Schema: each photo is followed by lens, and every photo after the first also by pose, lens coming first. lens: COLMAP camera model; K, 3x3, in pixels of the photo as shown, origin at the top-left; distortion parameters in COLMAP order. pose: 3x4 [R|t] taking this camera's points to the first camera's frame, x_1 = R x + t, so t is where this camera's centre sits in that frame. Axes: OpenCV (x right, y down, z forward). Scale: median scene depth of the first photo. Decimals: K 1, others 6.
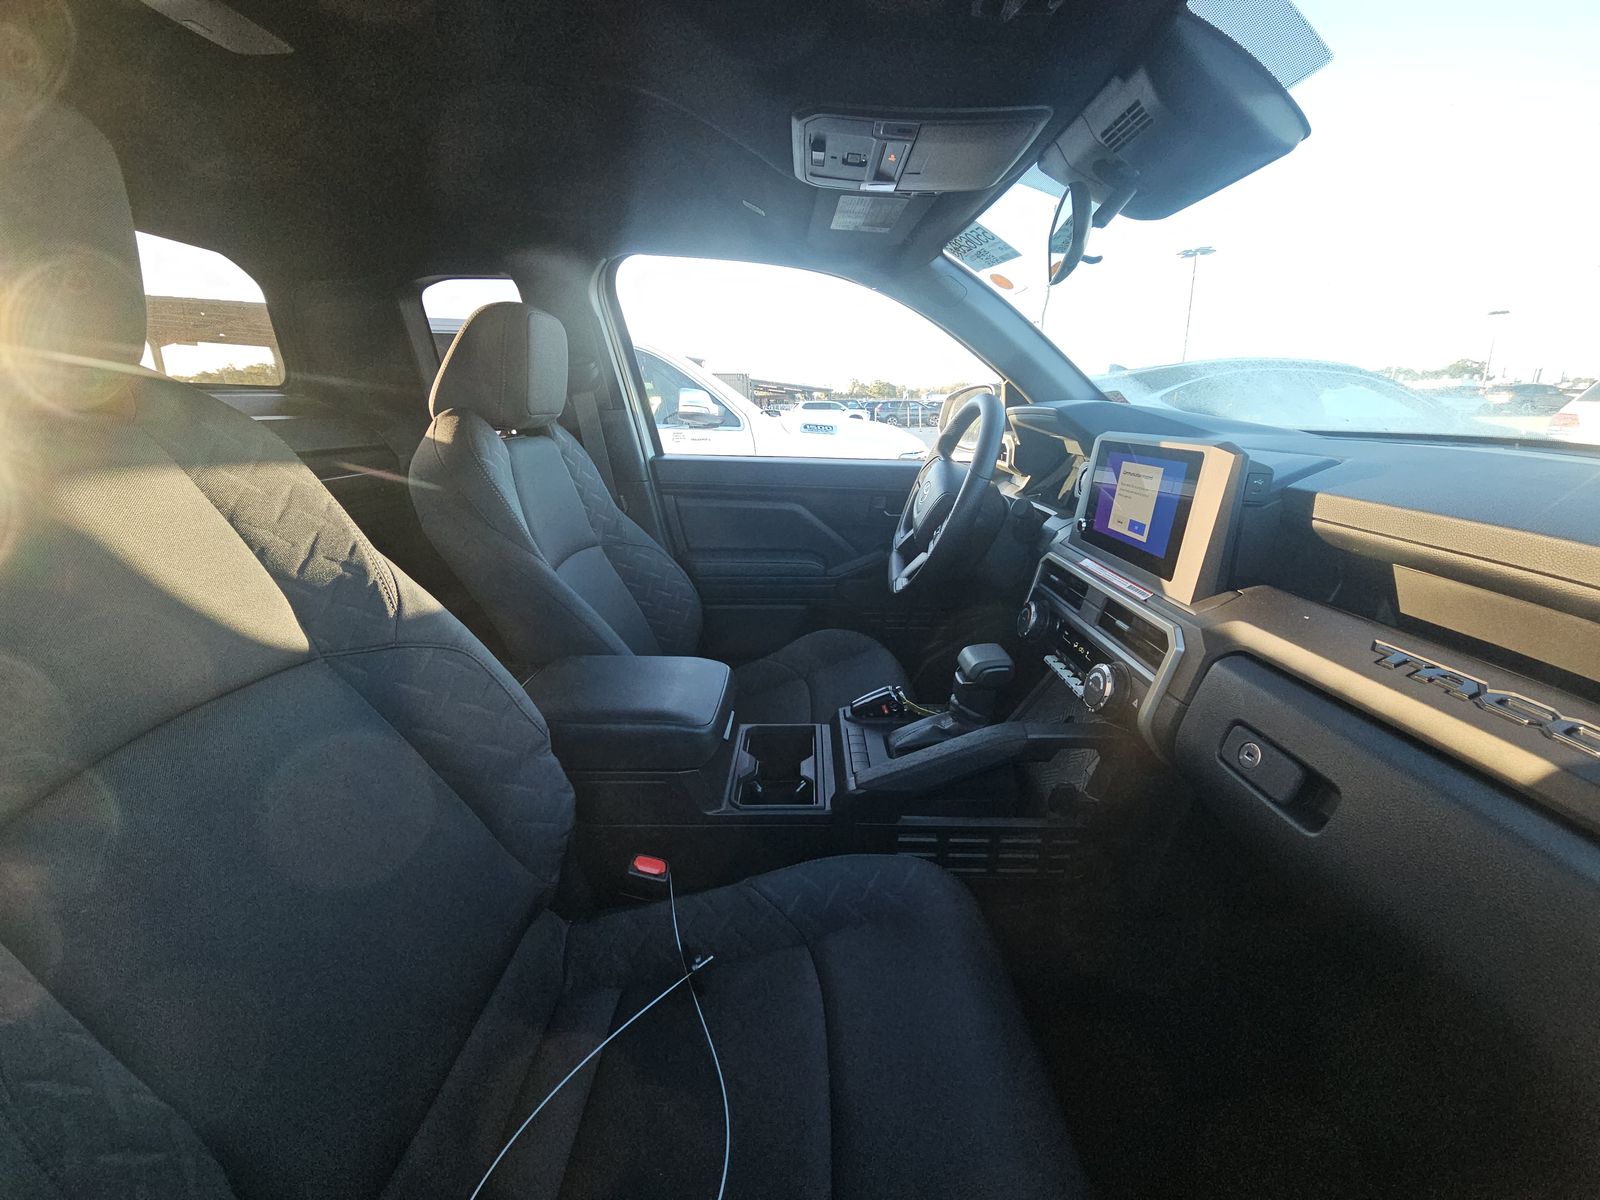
lens RADIAL K [[638.1, 0, 800.0], [0, 638.1, 600.0], [0, 0, 1]] dist [-0.000119, -0.008432]
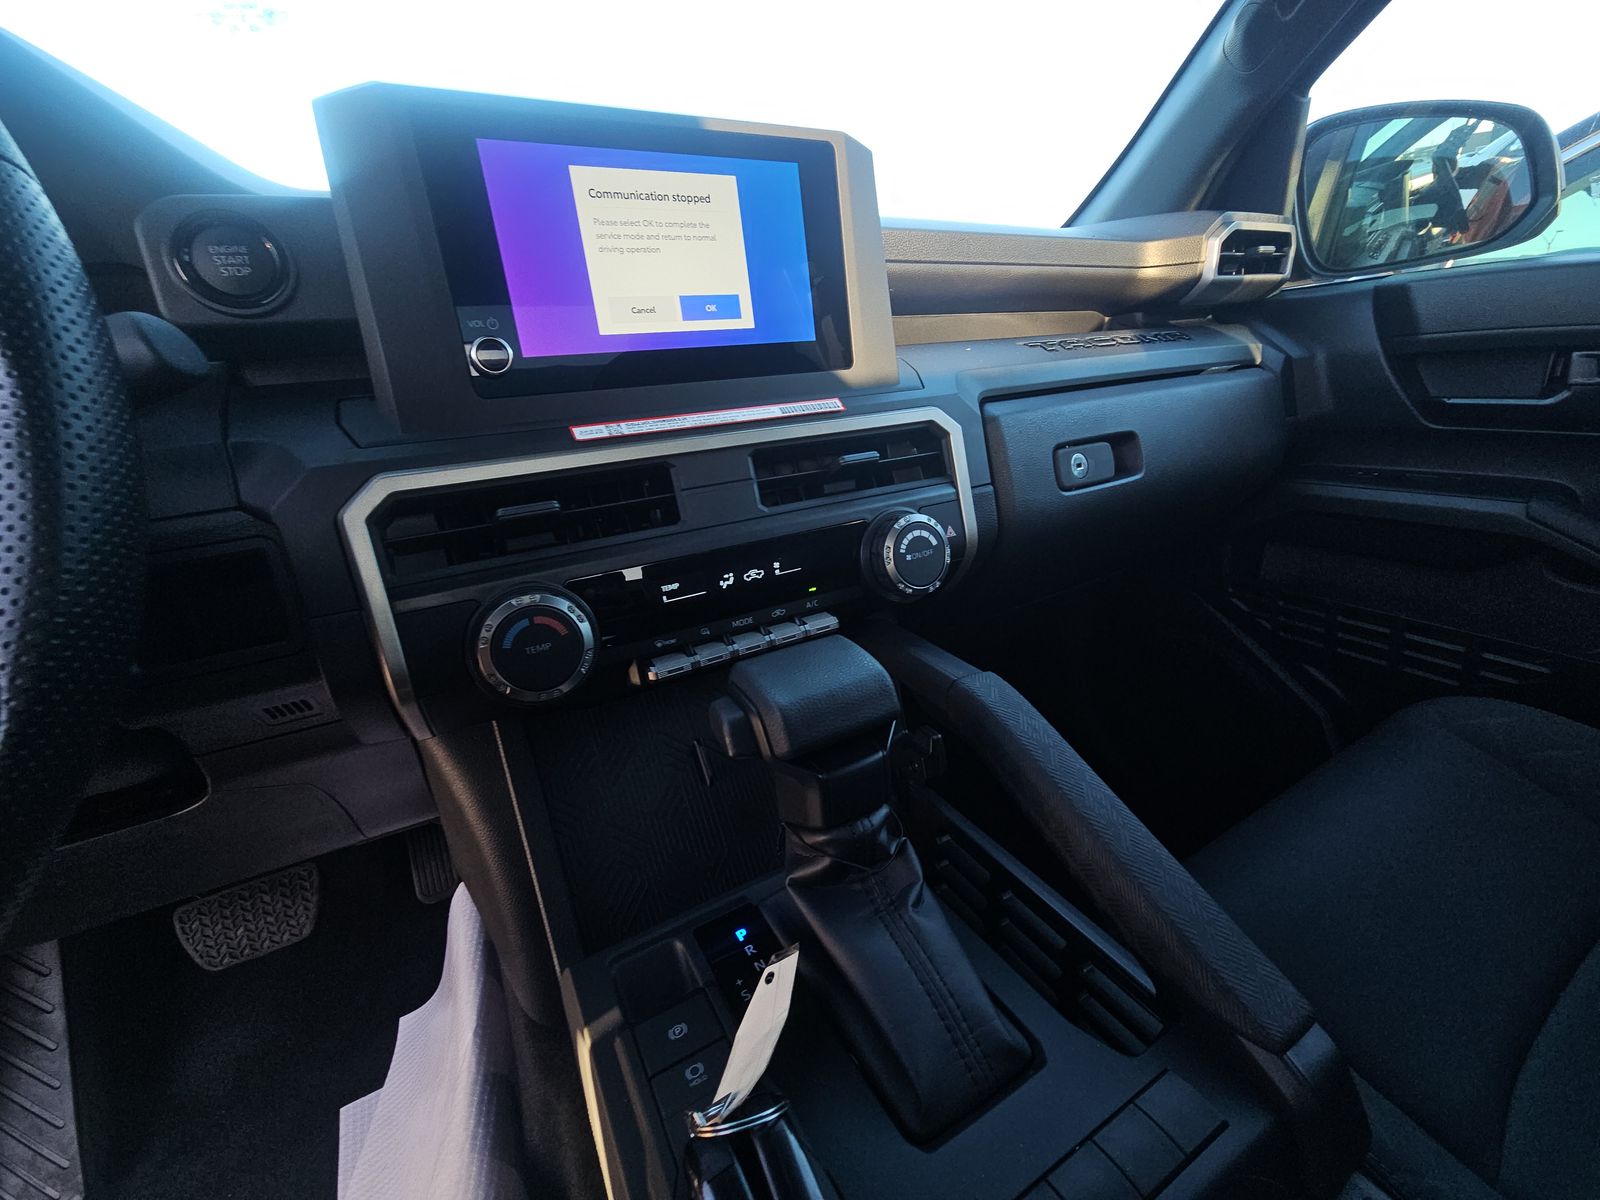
lens RADIAL K [[638.1, 0, 800.0], [0, 638.1, 600.0], [0, 0, 1]] dist [-0.000119, -0.008432]
pose [[-0.493392, -0.269360, 0.827049, 0.005711], [0.313043, 0.832137, 0.457769, -0.148190], [-0.811522, 0.484761, -0.326248, 1.387297]]
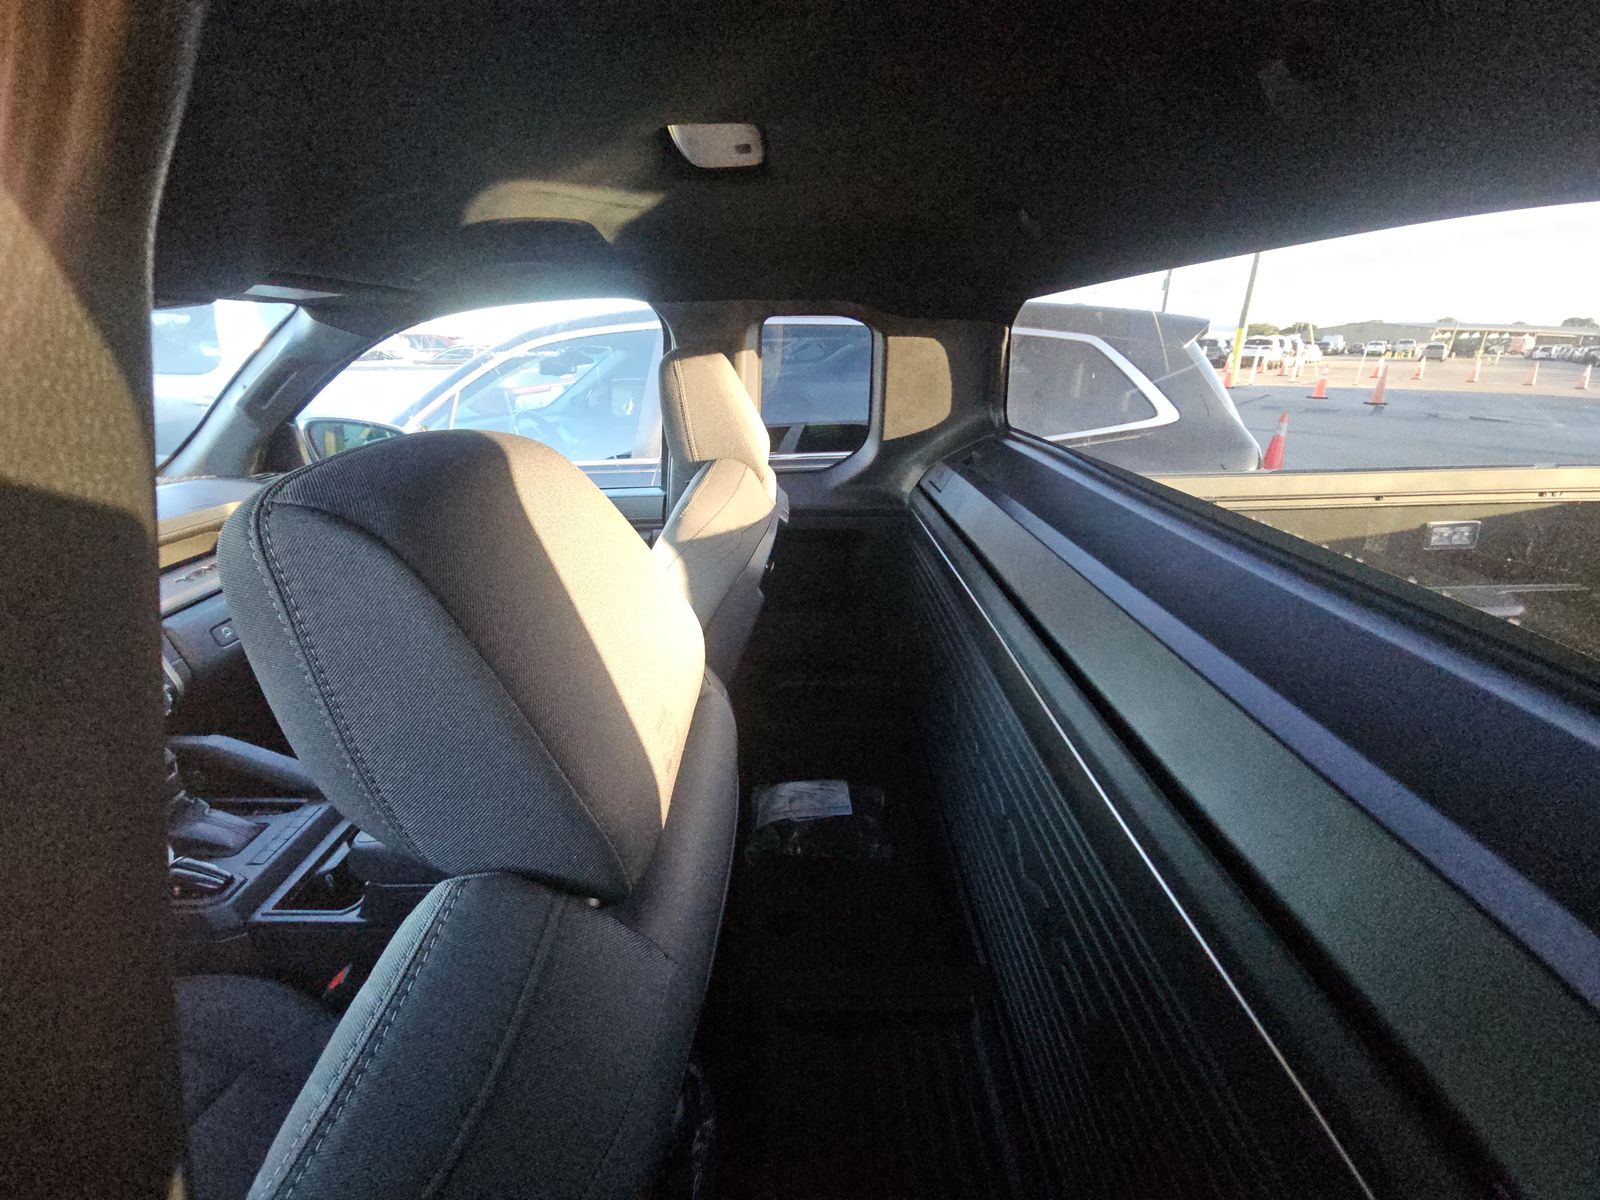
lens RADIAL K [[638.1, 0, 800.0], [0, 638.1, 600.0], [0, 0, 1]] dist [-0.000119, -0.008432]
pose [[-0.999380, 0.034008, -0.009098, -0.942203], [0.020883, 0.780753, 0.624491, -0.879737], [0.028341, 0.623914, -0.780979, 2.055664]]
